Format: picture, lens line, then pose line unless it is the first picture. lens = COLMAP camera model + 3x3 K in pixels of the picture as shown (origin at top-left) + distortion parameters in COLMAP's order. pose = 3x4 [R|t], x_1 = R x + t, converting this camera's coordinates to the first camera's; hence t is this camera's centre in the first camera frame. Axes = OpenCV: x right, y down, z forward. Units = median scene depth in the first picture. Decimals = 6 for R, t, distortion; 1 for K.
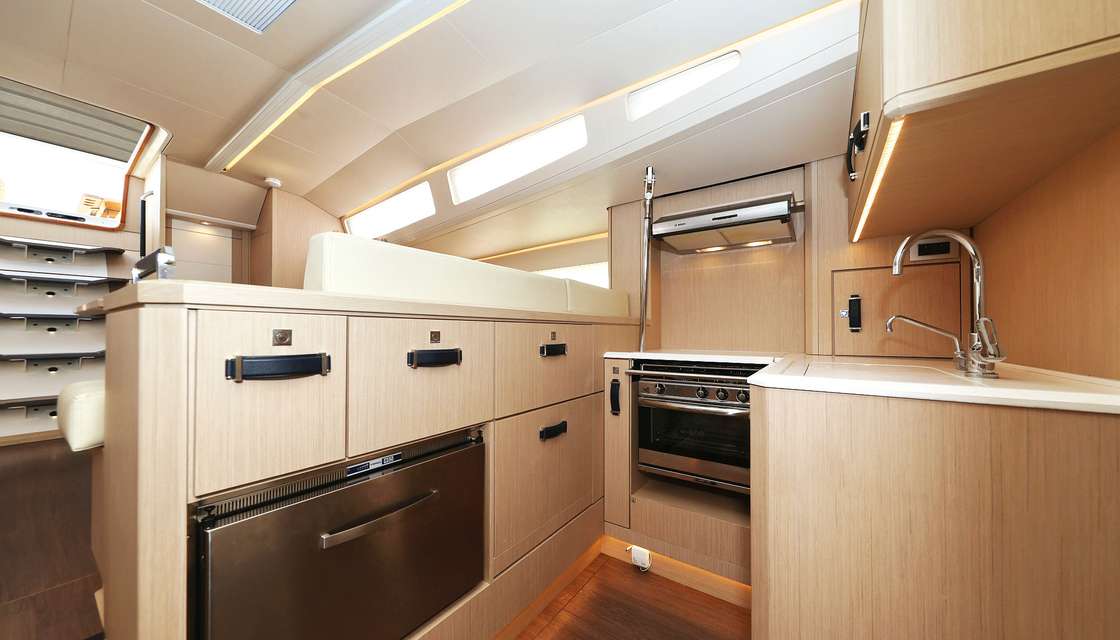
lens RADIAL K [[369.4, 0, 588.7], [0, 369.4, 333.0], [0, 0, 1]] dist [-0.001059, -0.000214]
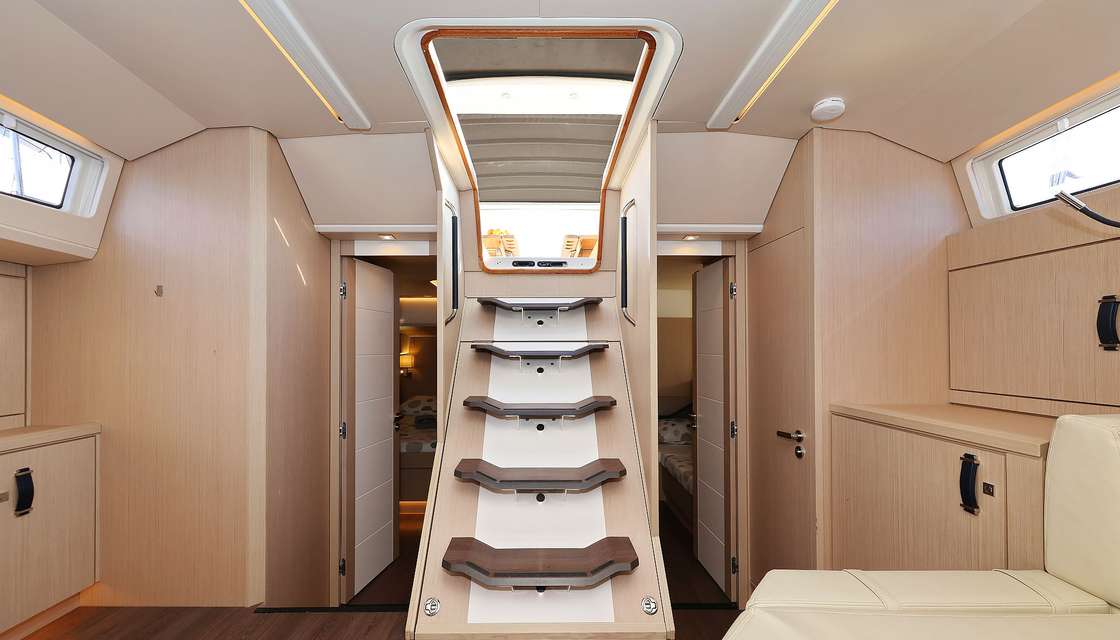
lens RADIAL K [[426.7, 0, 547.8], [0, 426.7, 344.3], [0, 0, 1]] dist [0.005356, -0.000519]
pose [[0.557341, -0.004906, -0.830269, -0.790589], [0.002193, 0.999988, -0.004437, -0.164402], [0.830281, 0.000652, 0.557345, 0.570407]]
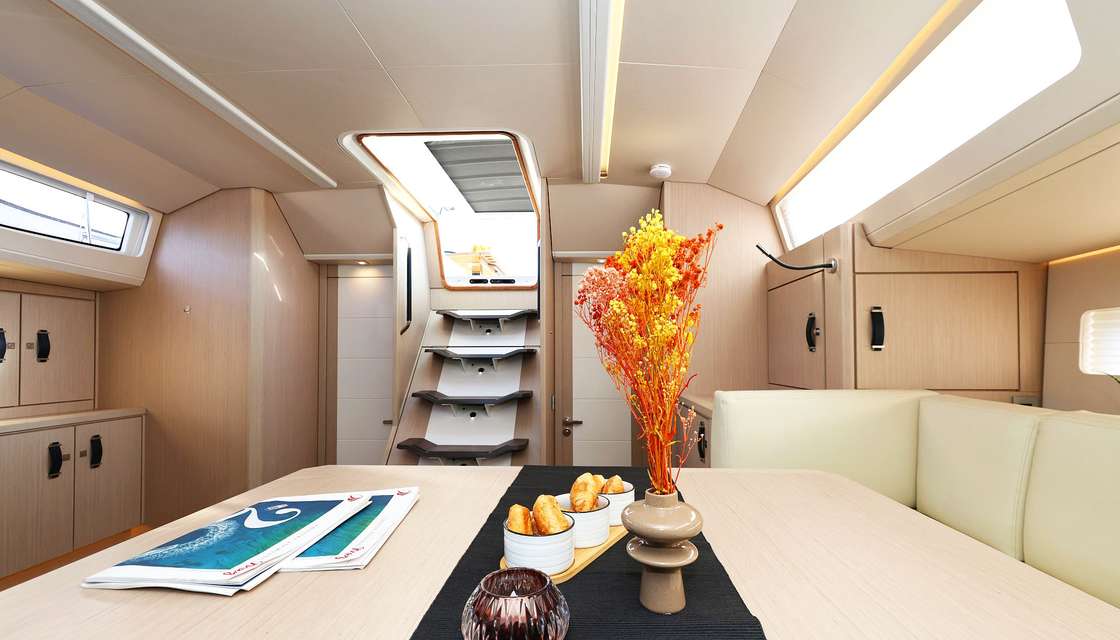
lens RADIAL K [[476.2, 0, 574.4], [0, 476.2, 345.9], [0, 0, 1]] dist [0.000274, -0.000537]
pose [[0.509956, -0.015176, -0.860066, -0.363130], [0.001920, 0.999862, -0.016505, -0.155668], [0.860198, 0.006766, 0.509915, 0.638239]]
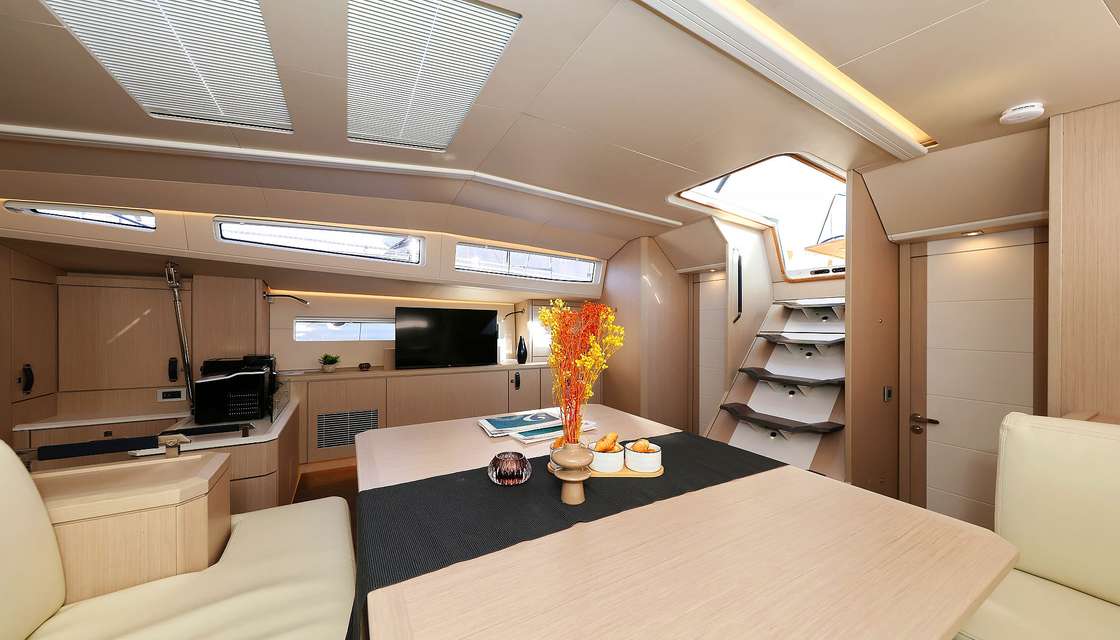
lens RADIAL K [[369.4, 0, 529.5], [0, 369.4, 331.6], [0, 0, 1]] dist [-0.001059, -0.000214]
pose [[-0.504157, 0.011635, -0.863534, -0.225987], [-0.005659, 0.999843, 0.016775, -0.192837], [0.863594, 0.013344, -0.504012, 0.901361]]
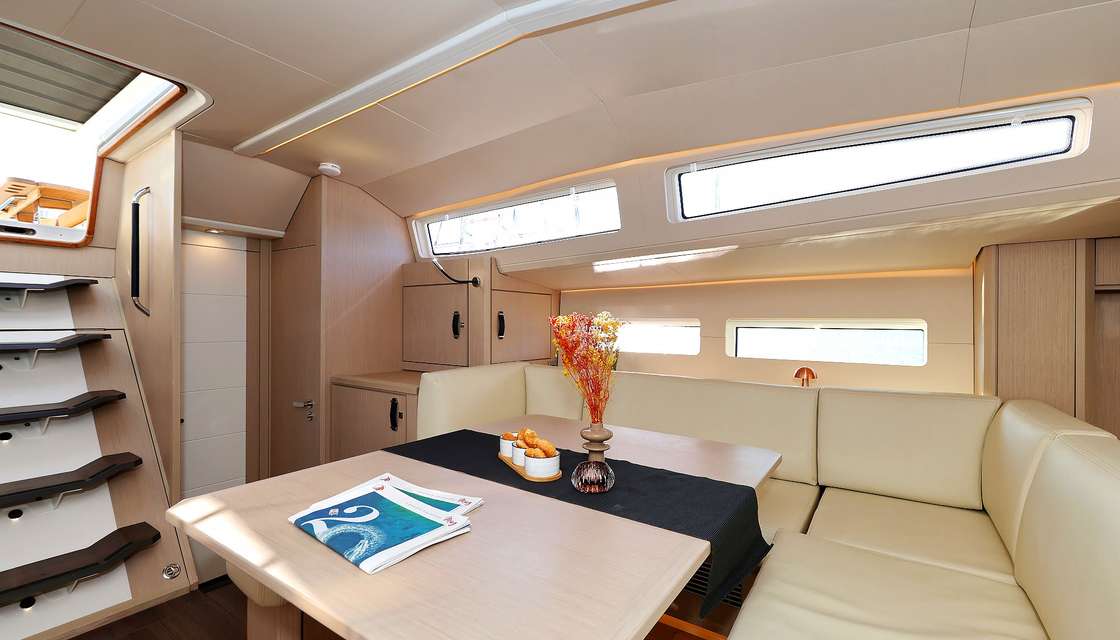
lens RADIAL K [[491.2, 0, 558.3], [0, 491.2, 320.3], [0, 0, 1]] dist [0.004822, 0.000979]
pose [[0.999632, 0.014703, -0.022797, -0.574568], [-0.014502, 0.999855, 0.008946, -0.214914], [0.022925, -0.008612, 0.999700, 0.240880]]
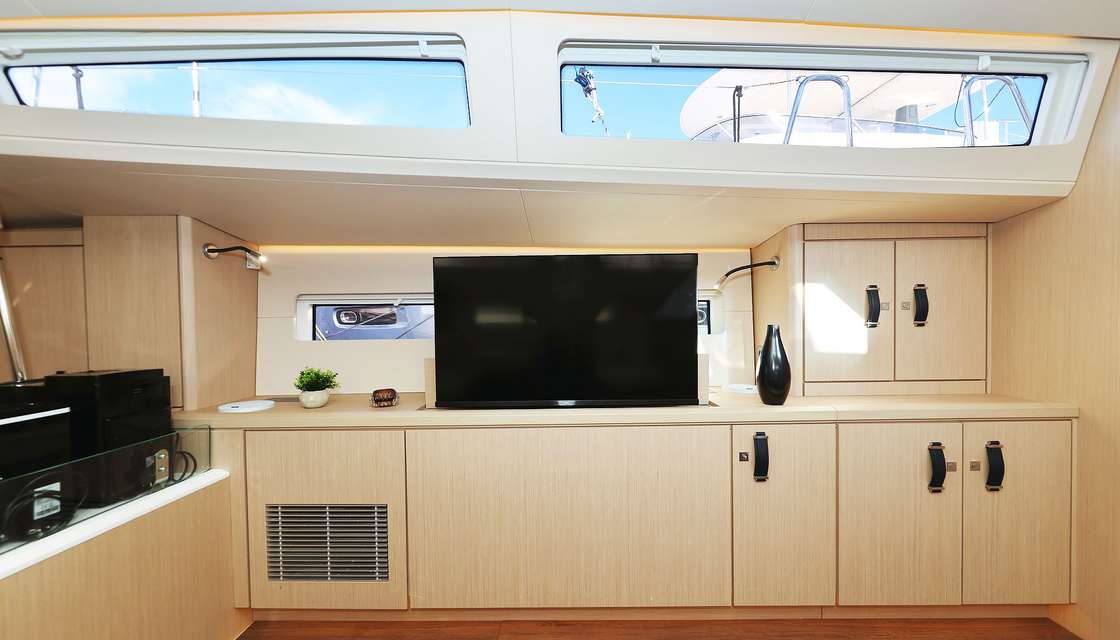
lens RADIAL K [[426.7, 0, 566.0], [0, 426.7, 333.1], [0, 0, 1]] dist [0.005356, -0.000519]
pose [[-0.843242, 0.025111, -0.536948, -0.949998], [0.016245, 0.999642, 0.021237, -0.153839], [0.537289, 0.009186, -0.843348, 0.459758]]
